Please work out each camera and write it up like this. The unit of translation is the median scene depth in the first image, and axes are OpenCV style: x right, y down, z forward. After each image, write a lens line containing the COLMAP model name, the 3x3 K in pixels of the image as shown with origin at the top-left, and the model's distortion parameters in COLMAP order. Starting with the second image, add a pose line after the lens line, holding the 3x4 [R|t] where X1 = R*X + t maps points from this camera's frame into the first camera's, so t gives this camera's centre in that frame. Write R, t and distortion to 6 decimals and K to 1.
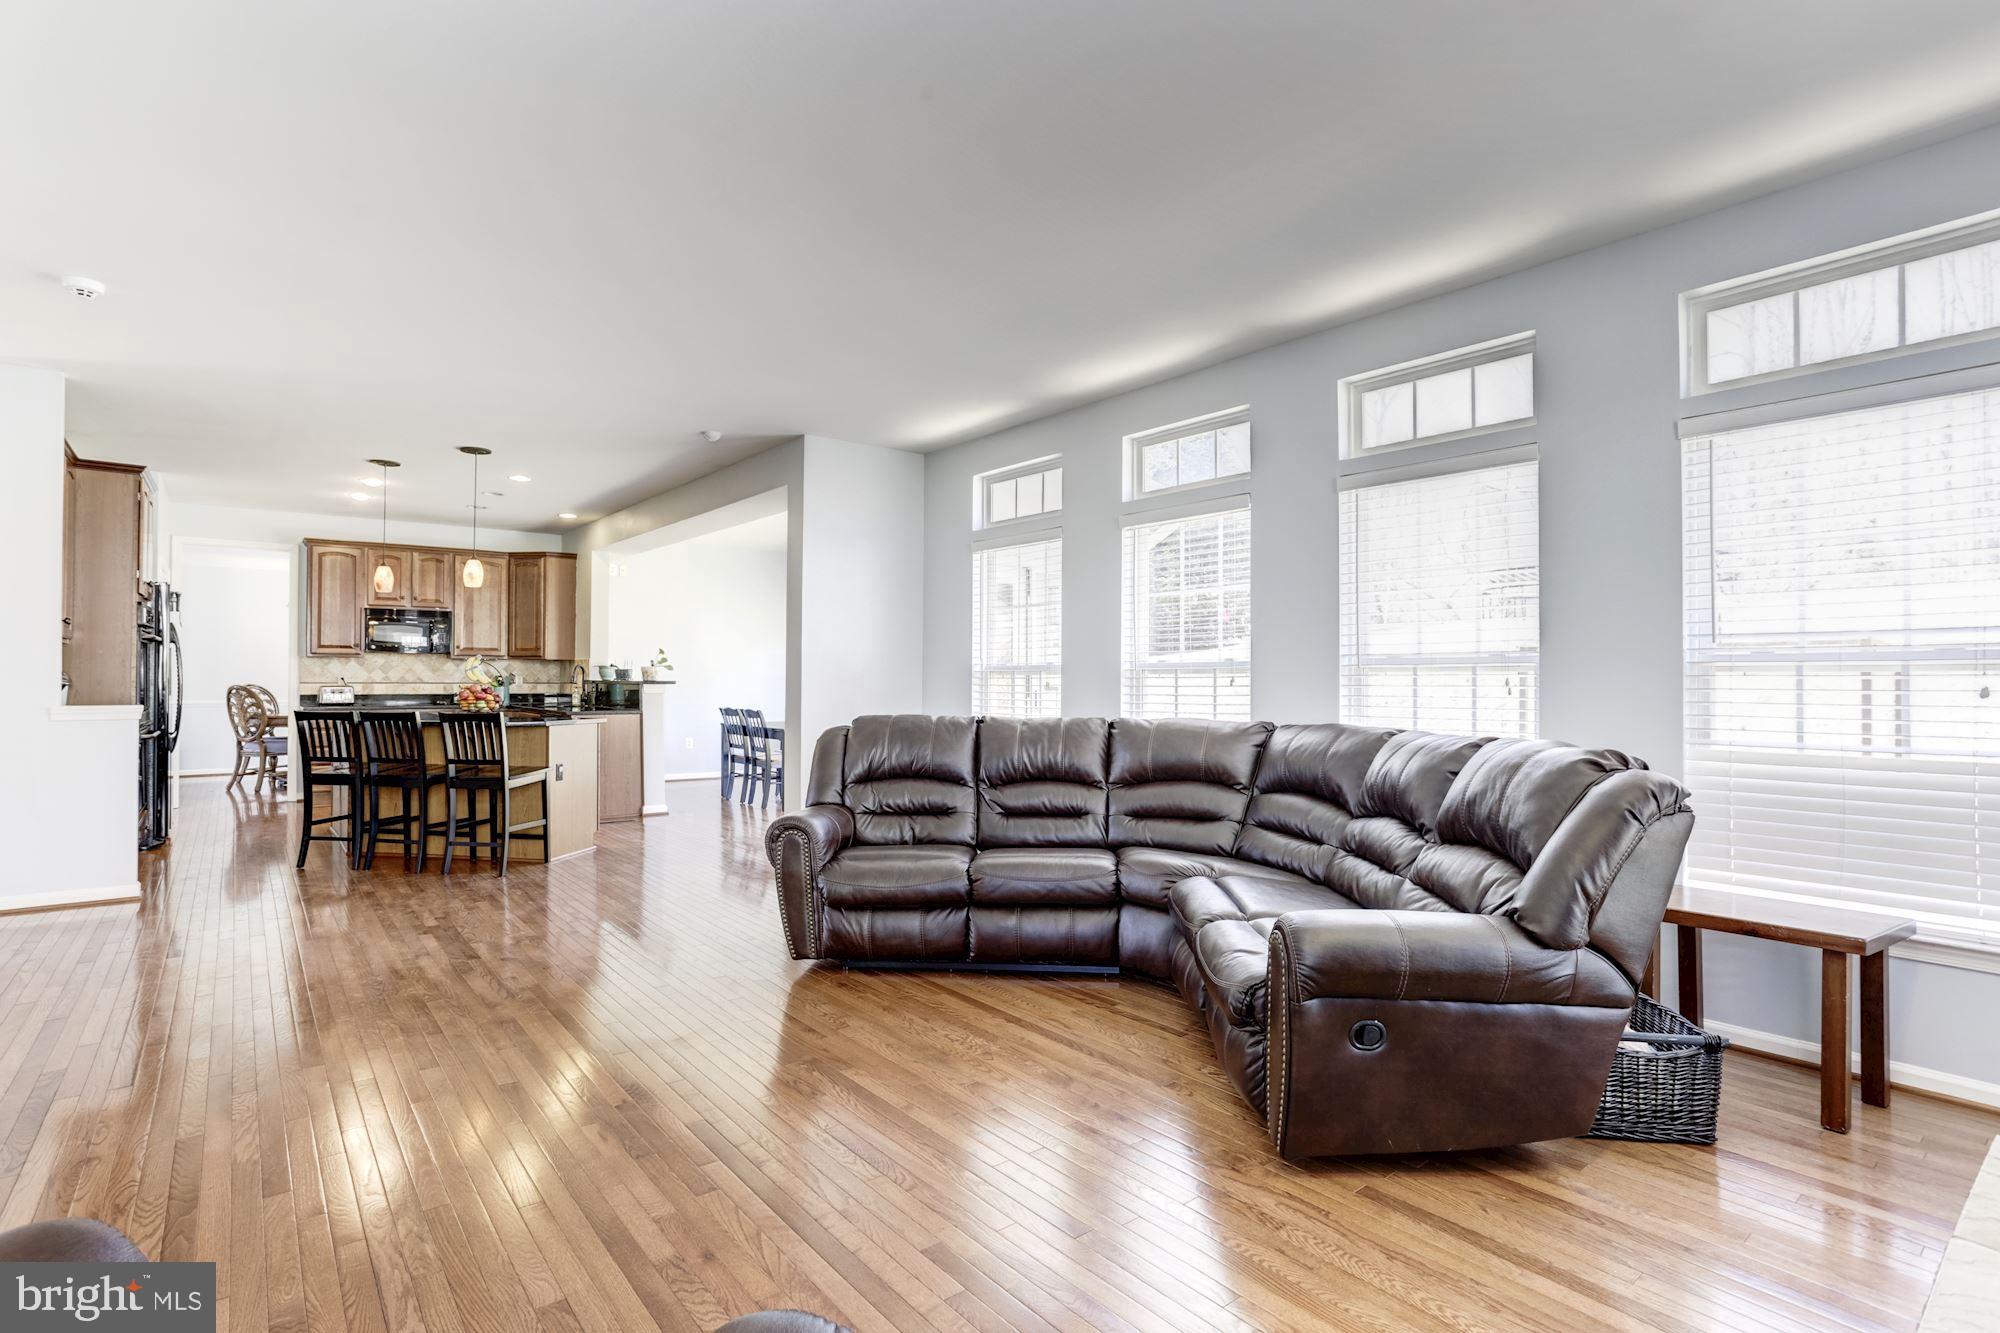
lens RADIAL K [[984.3, 0, 997.8], [0, 984.3, 673.1], [0, 0, 1]] dist [-0.046722, 0.022214]
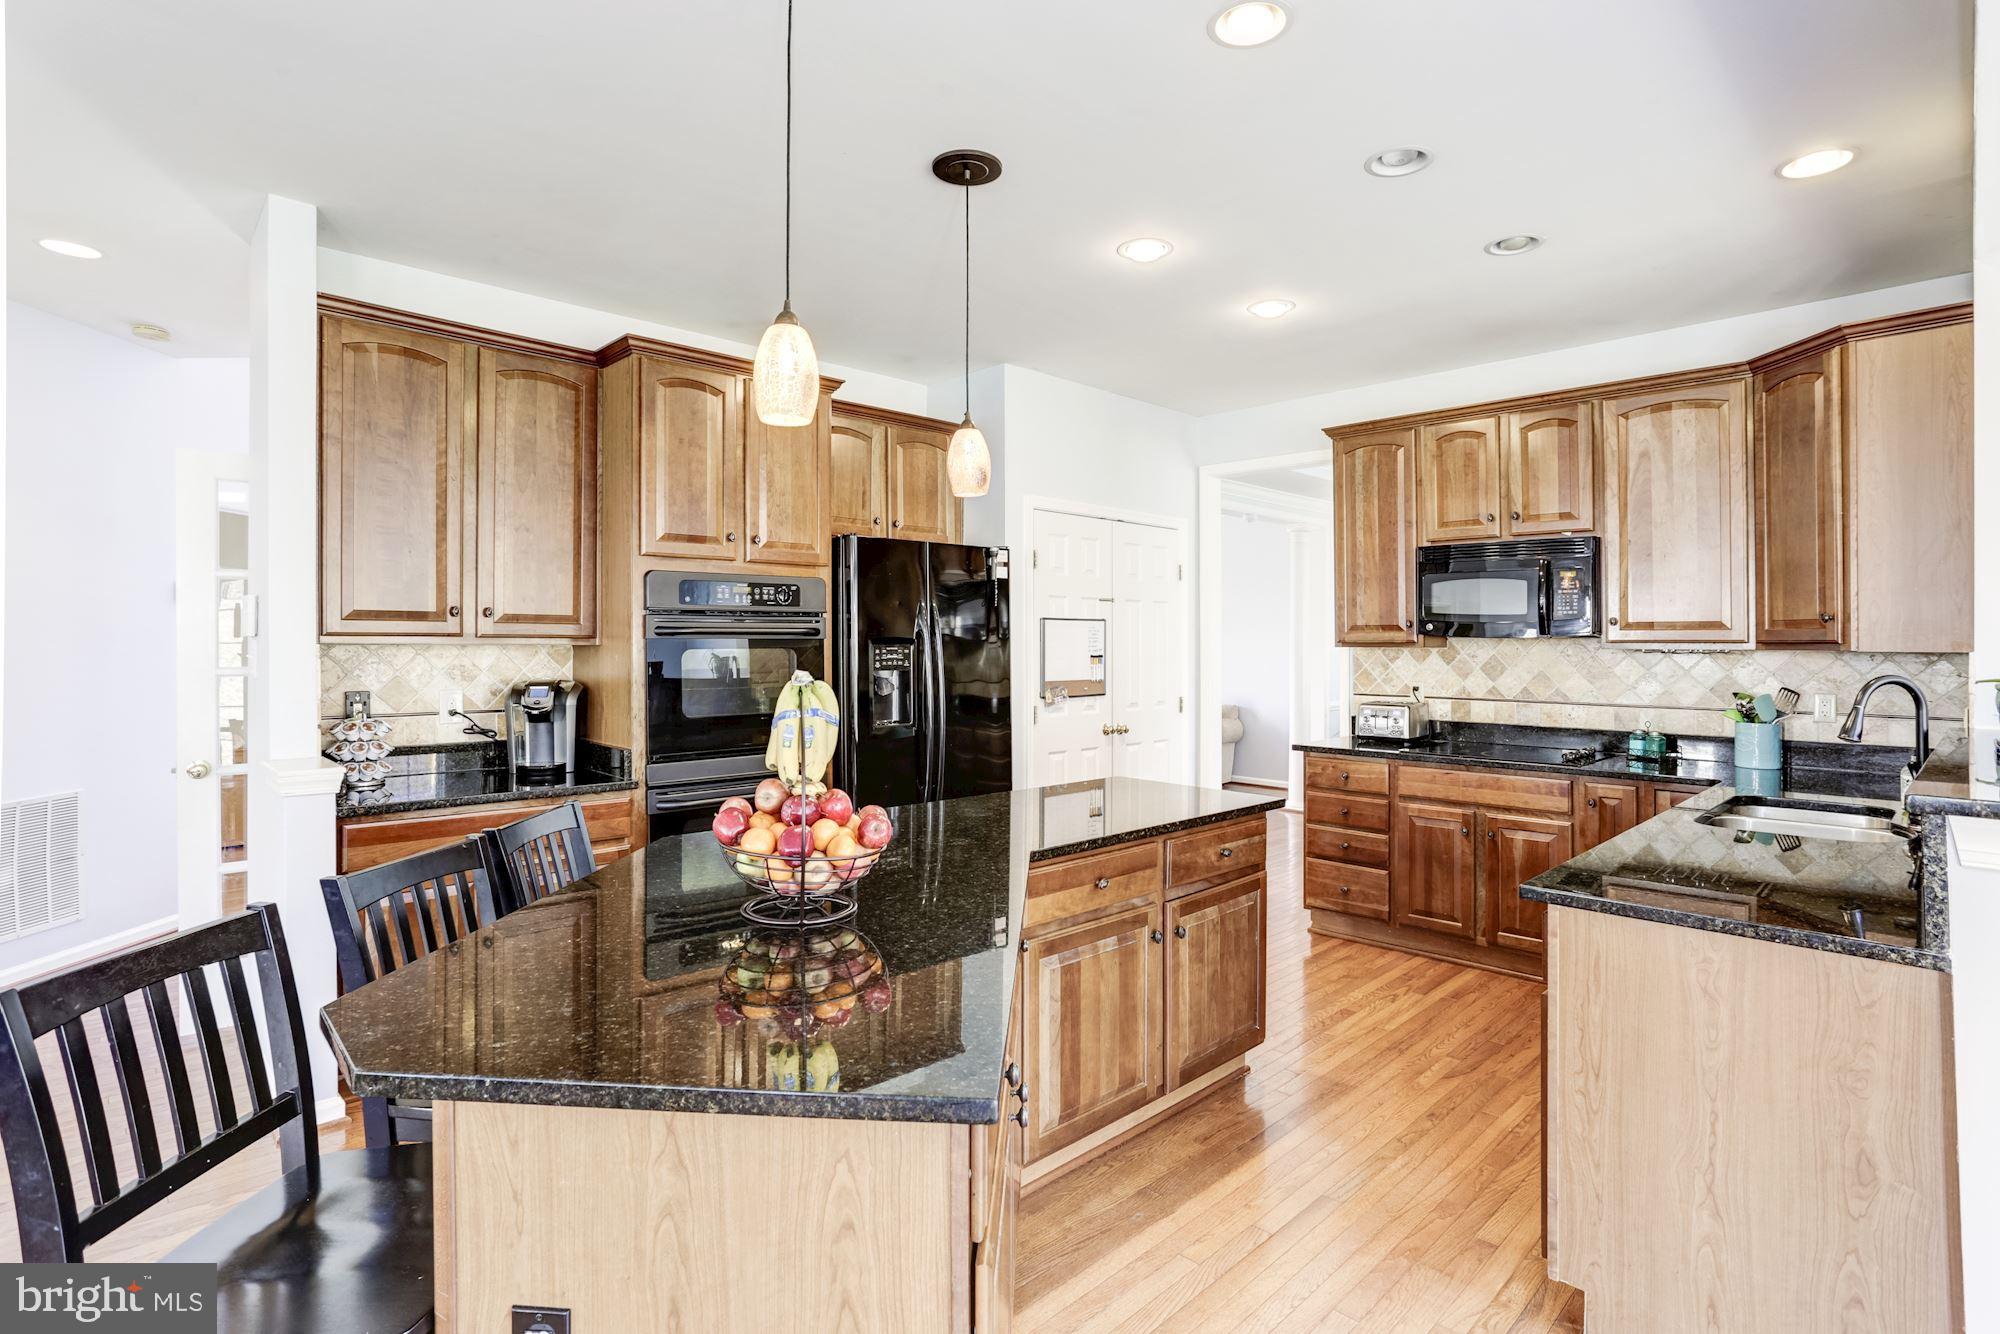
lens RADIAL K [[984.3, 0, 1005.7], [0, 984.3, 632.2], [0, 0, 1]] dist [-0.046722, 0.022214]
pose [[0.098601, -0.013705, -0.995033, -0.183387], [0.003075, 0.999905, -0.013467, -0.018491], [0.995122, -0.001732, 0.098633, 0.743079]]
